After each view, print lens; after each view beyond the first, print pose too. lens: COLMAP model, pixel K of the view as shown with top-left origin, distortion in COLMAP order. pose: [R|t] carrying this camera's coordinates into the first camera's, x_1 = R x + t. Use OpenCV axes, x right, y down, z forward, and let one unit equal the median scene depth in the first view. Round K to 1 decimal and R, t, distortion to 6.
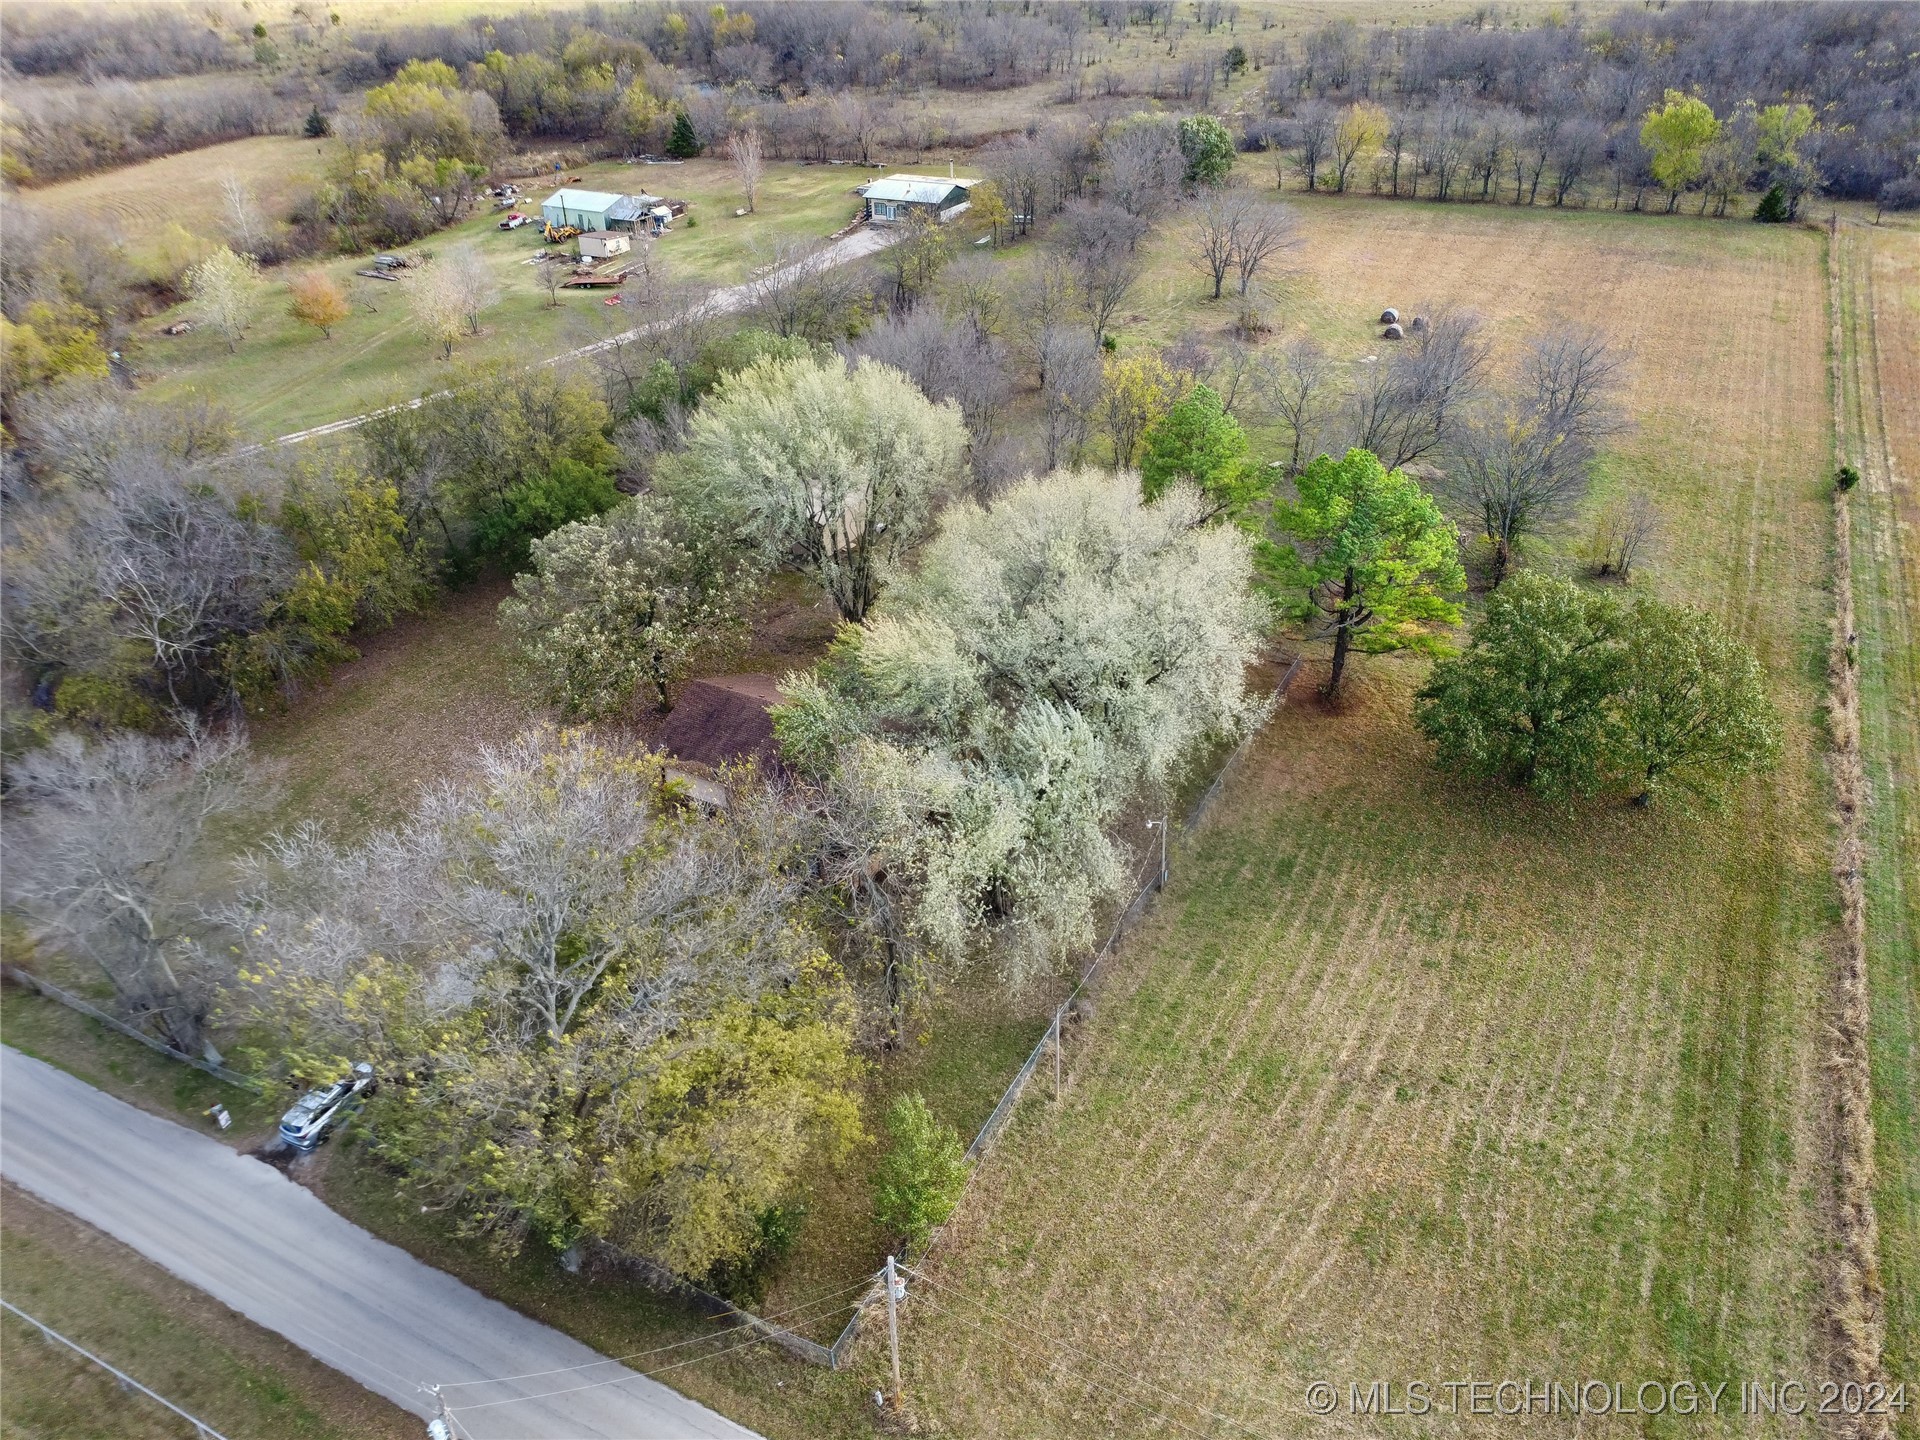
lens RADIAL K [[1407.1, 0, 960.0], [0, 1407.1, 720.0], [0, 0, 1]] dist [-0.023094, -0.014942]
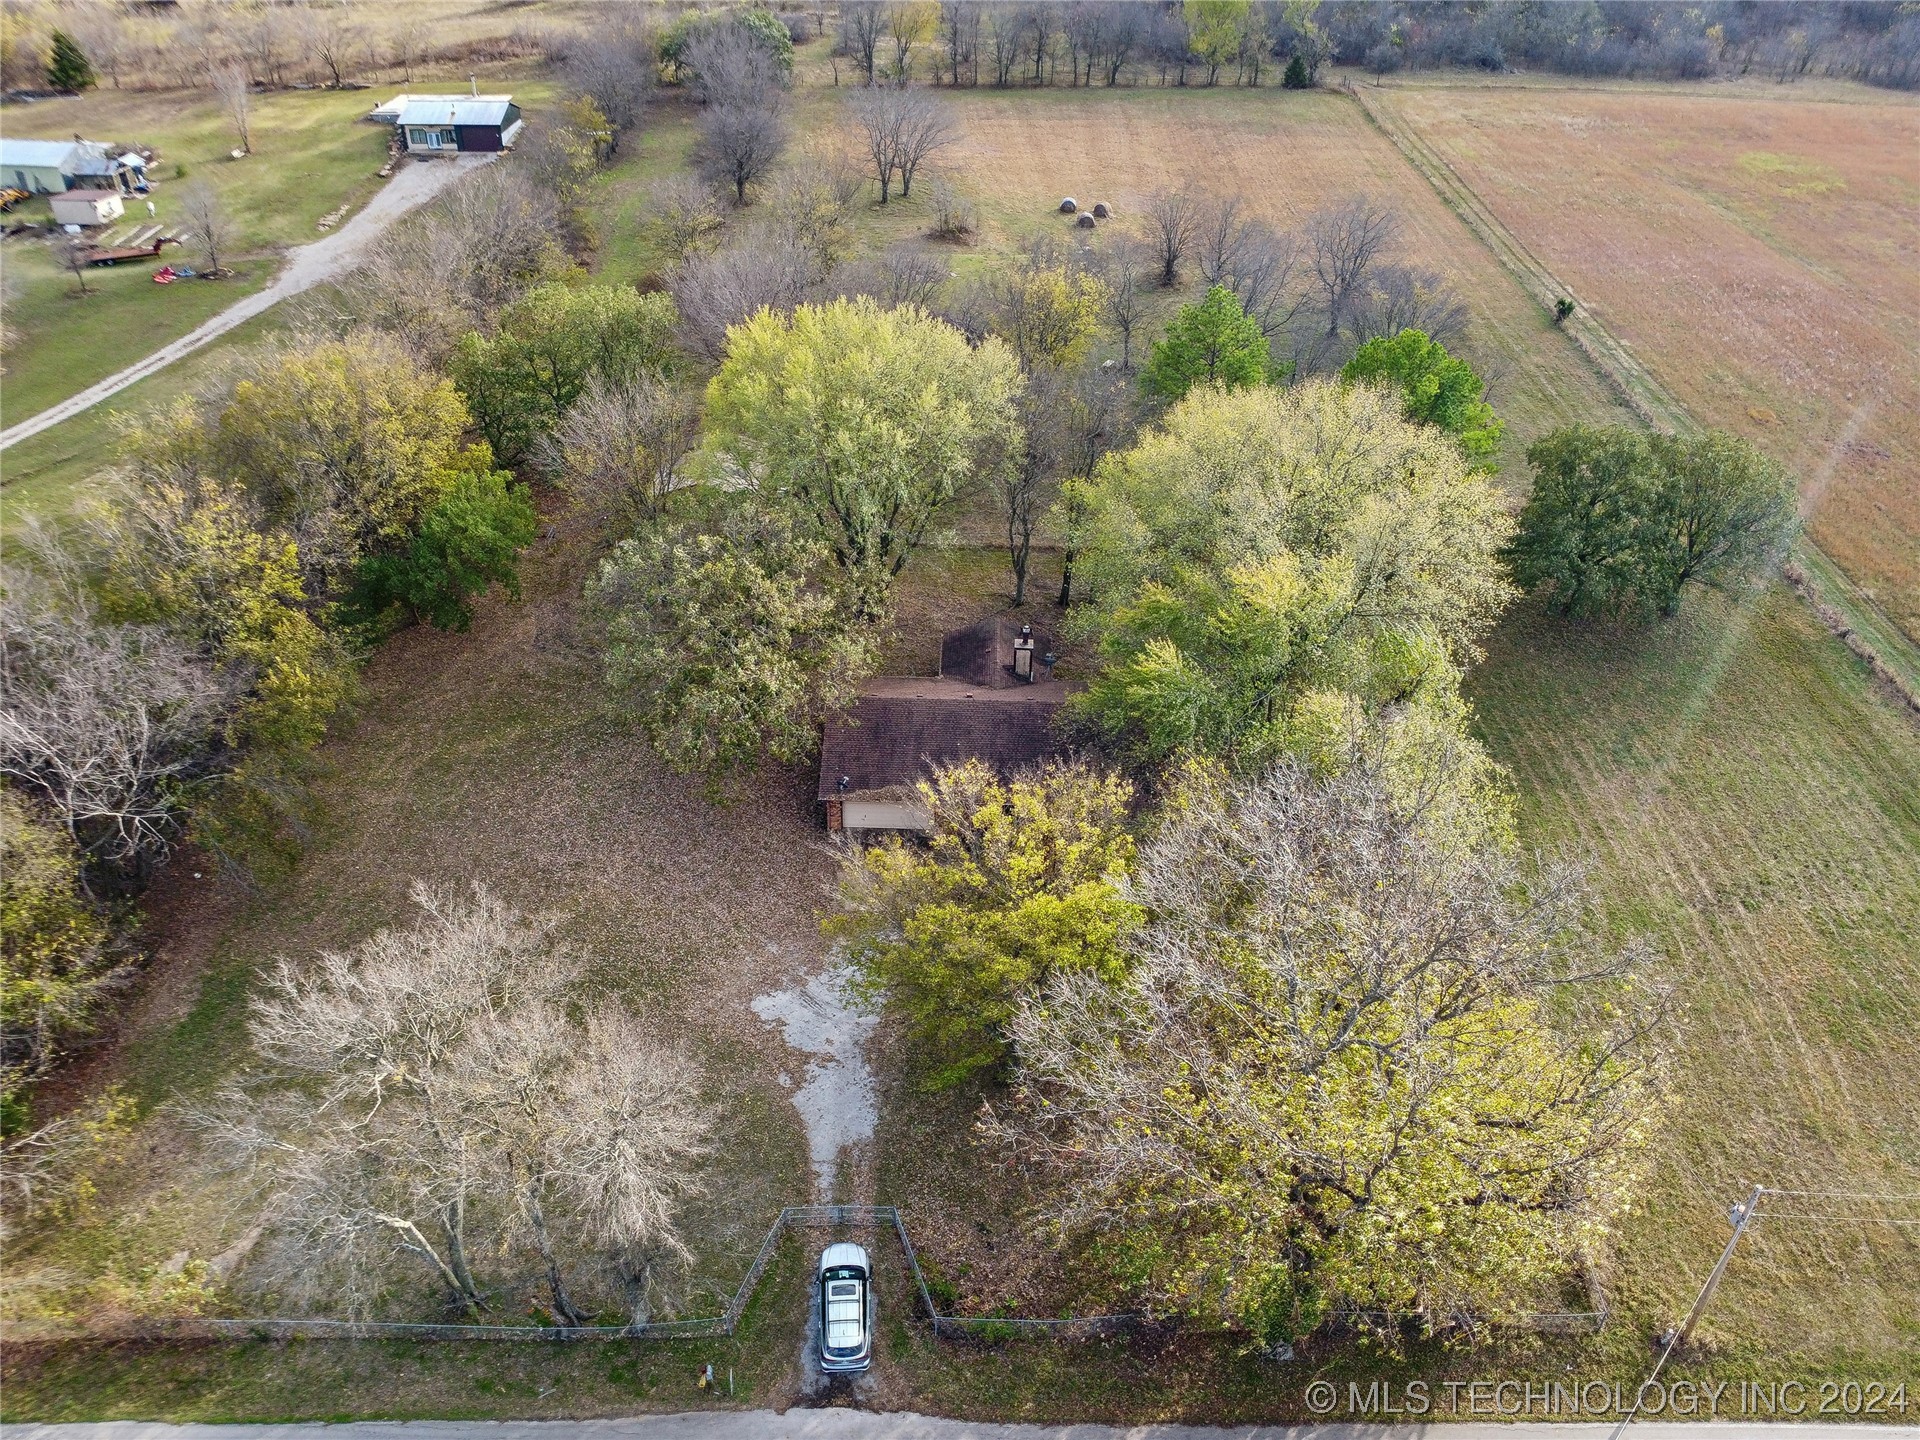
lens RADIAL K [[1407.1, 0, 960.0], [0, 1407.1, 720.0], [0, 0, 1]] dist [-0.023094, -0.014942]
pose [[0.885475, -0.234971, 0.400903, -0.218575], [0.209048, 0.971931, 0.107929, -0.042951], [-0.415011, -0.011760, 0.909741, 0.084863]]
